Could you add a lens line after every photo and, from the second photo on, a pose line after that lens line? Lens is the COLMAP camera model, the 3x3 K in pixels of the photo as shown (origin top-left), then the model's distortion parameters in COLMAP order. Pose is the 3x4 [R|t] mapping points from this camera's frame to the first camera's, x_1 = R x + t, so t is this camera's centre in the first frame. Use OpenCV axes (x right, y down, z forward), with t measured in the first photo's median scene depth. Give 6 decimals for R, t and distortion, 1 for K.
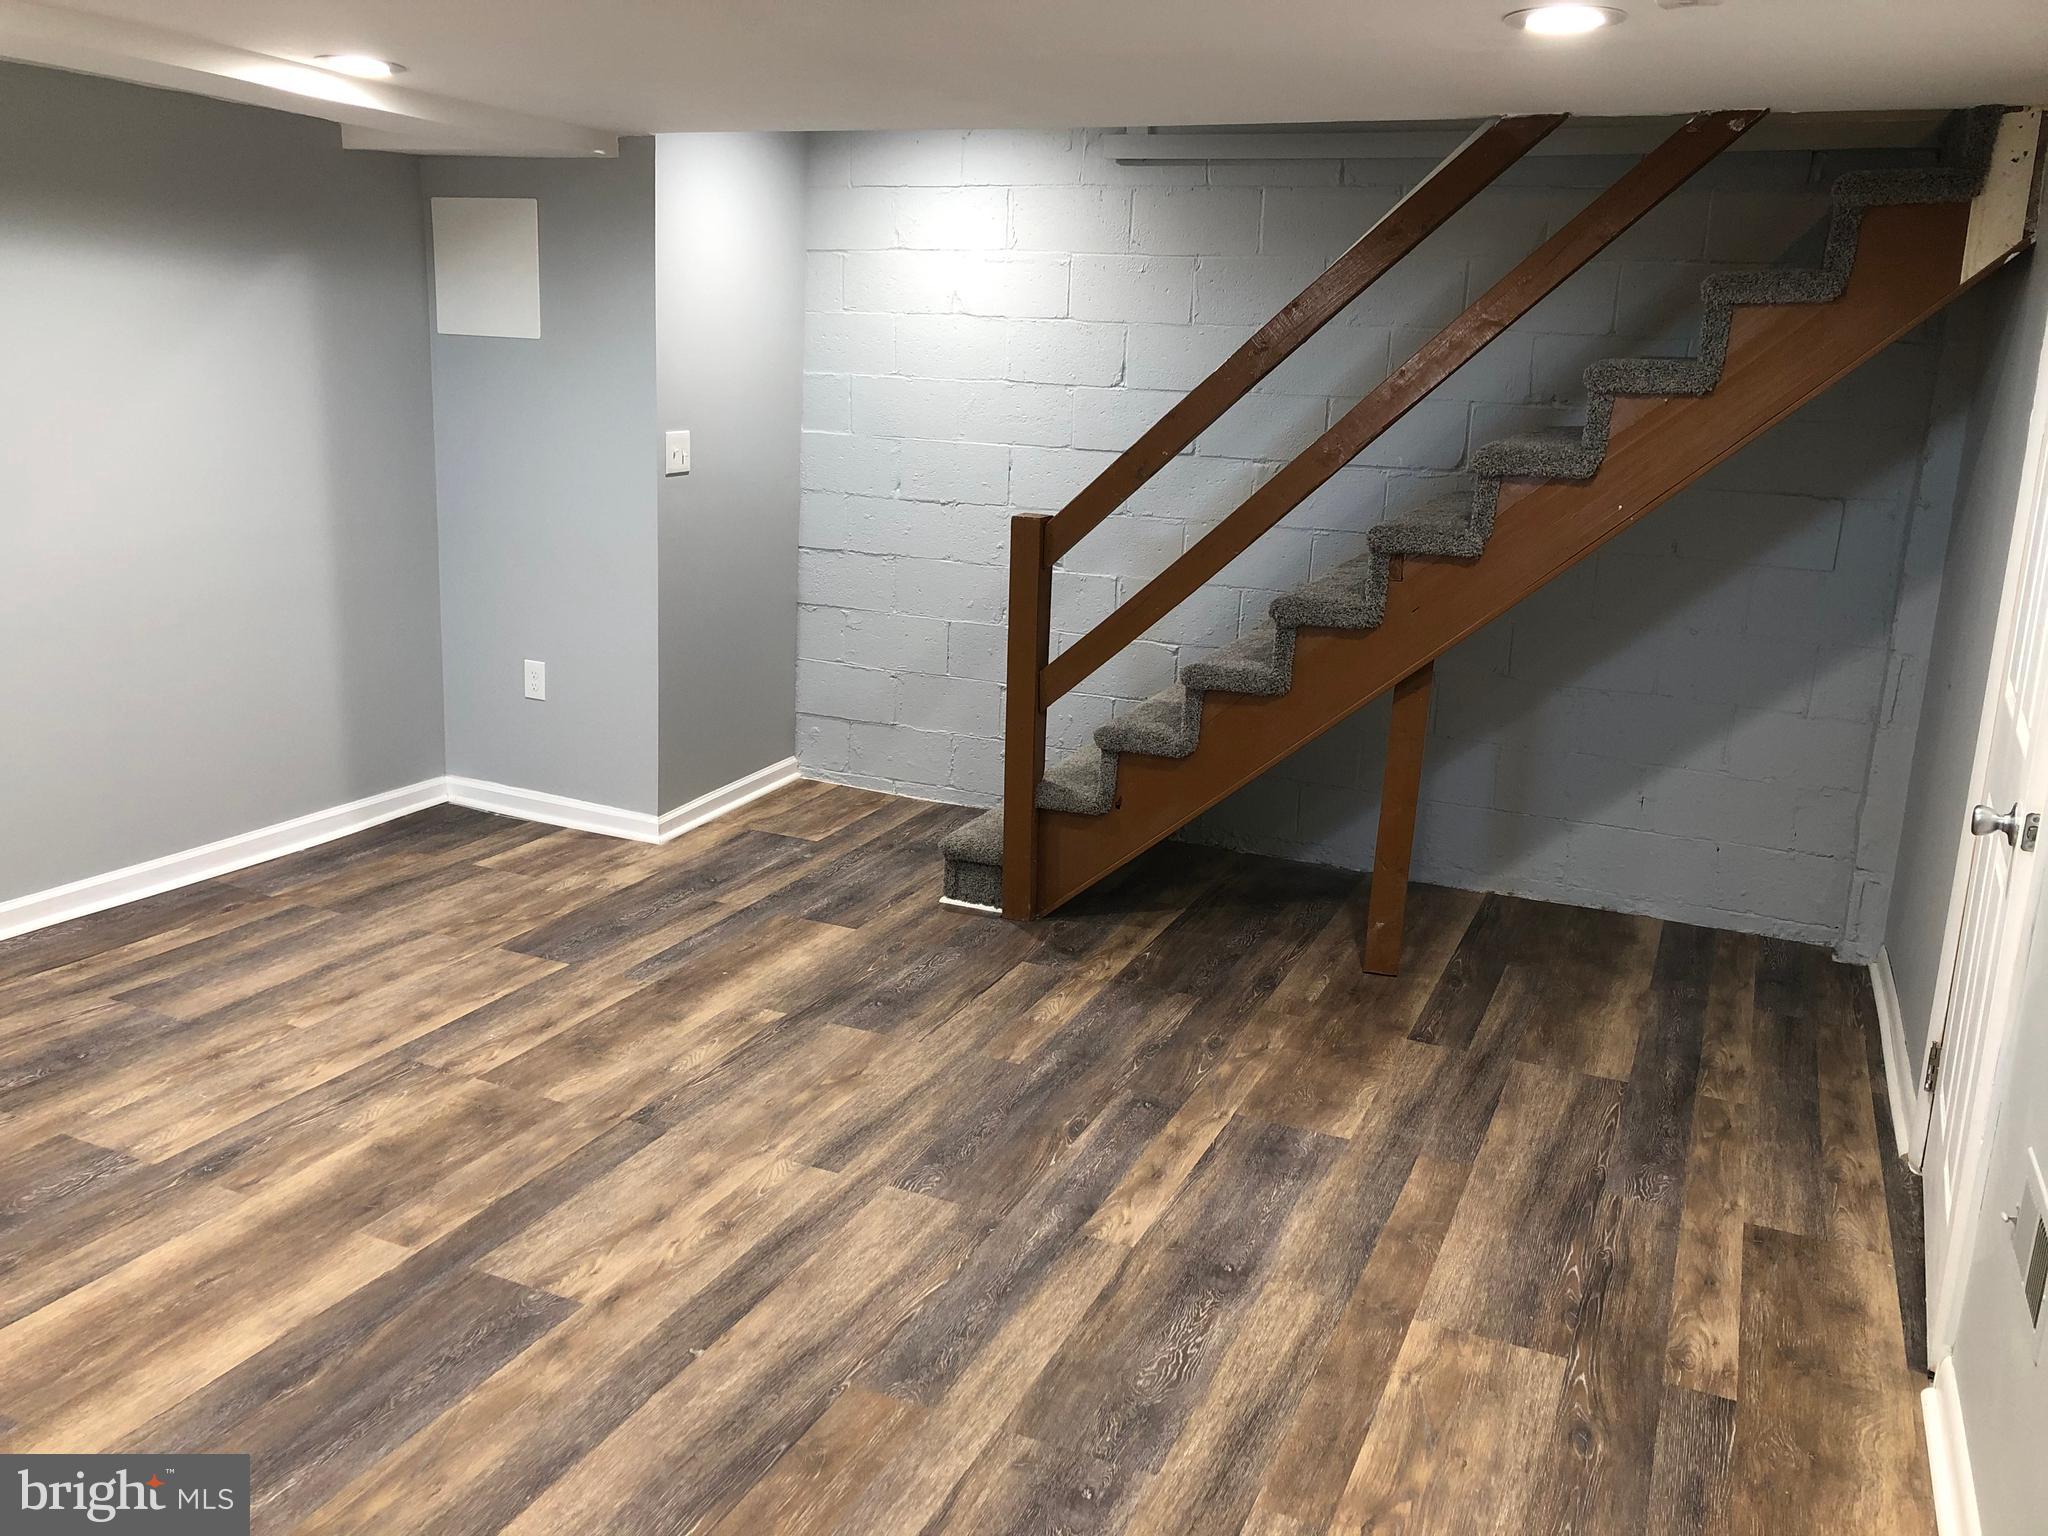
lens RADIAL K [[1687.4, 0, 1024.0], [0, 1687.4, 765.1], [0, 0, 1]] dist [0.054569, -0.031954]
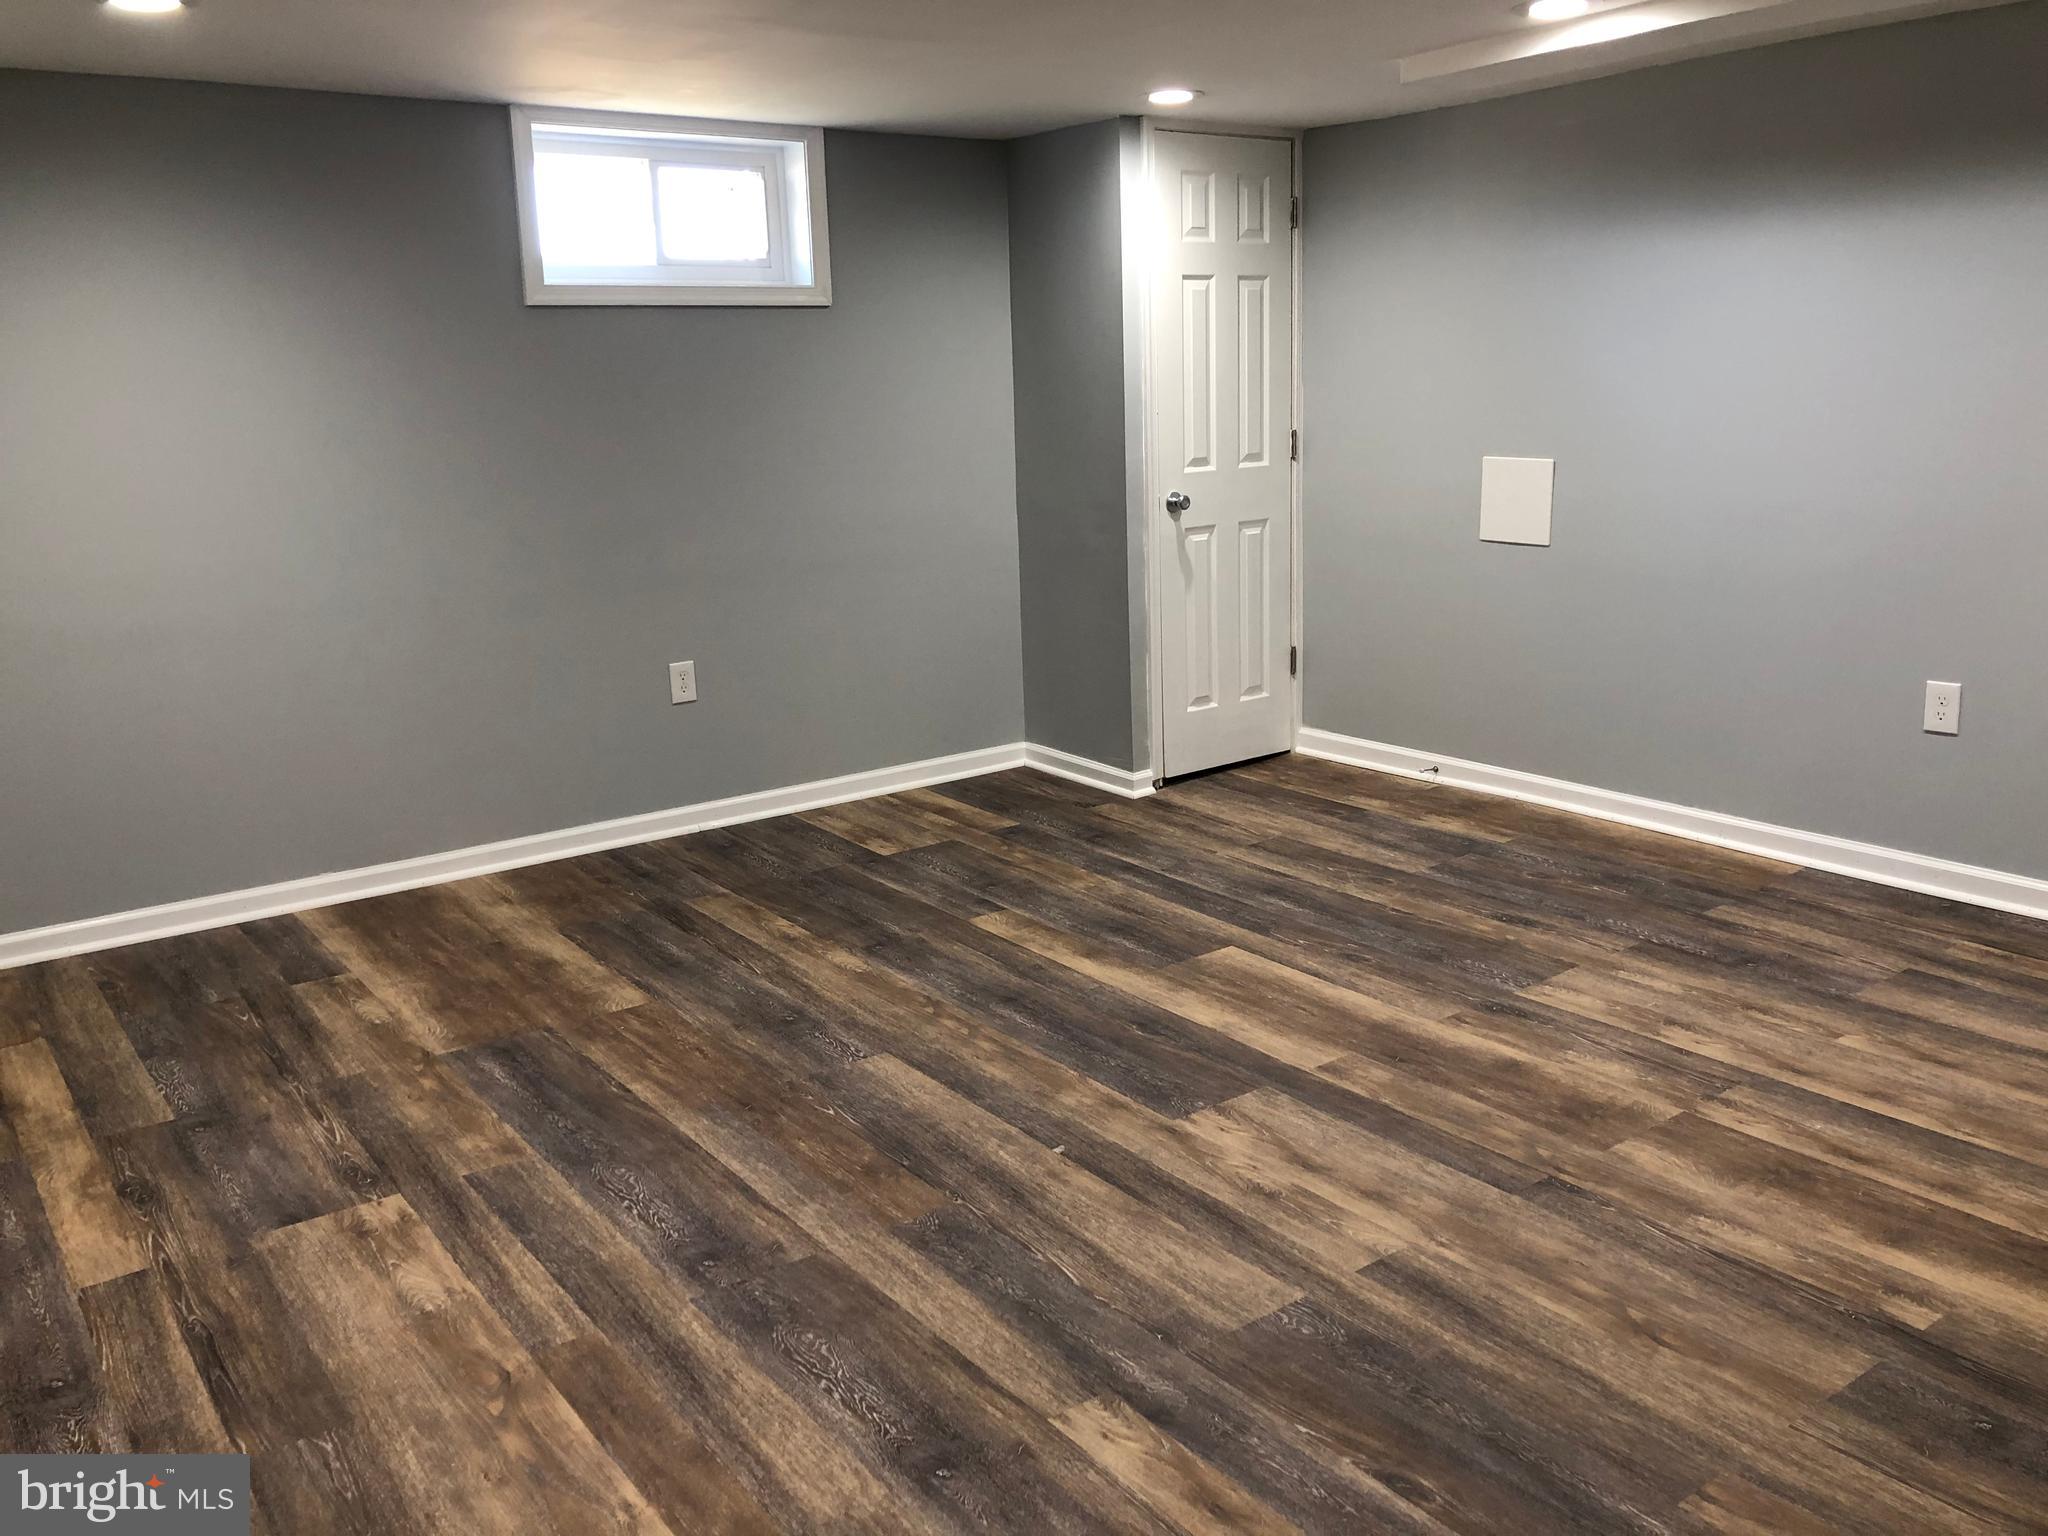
lens RADIAL K [[1687.4, 0, 1026.7], [0, 1687.4, 768.6], [0, 0, 1]] dist [0.054569, -0.031954]
pose [[-0.499889, 0.174037, -0.848423, 0.643738], [-0.193311, 0.932469, 0.305176, -0.209636], [0.844240, 0.316564, -0.432488, 1.195857]]
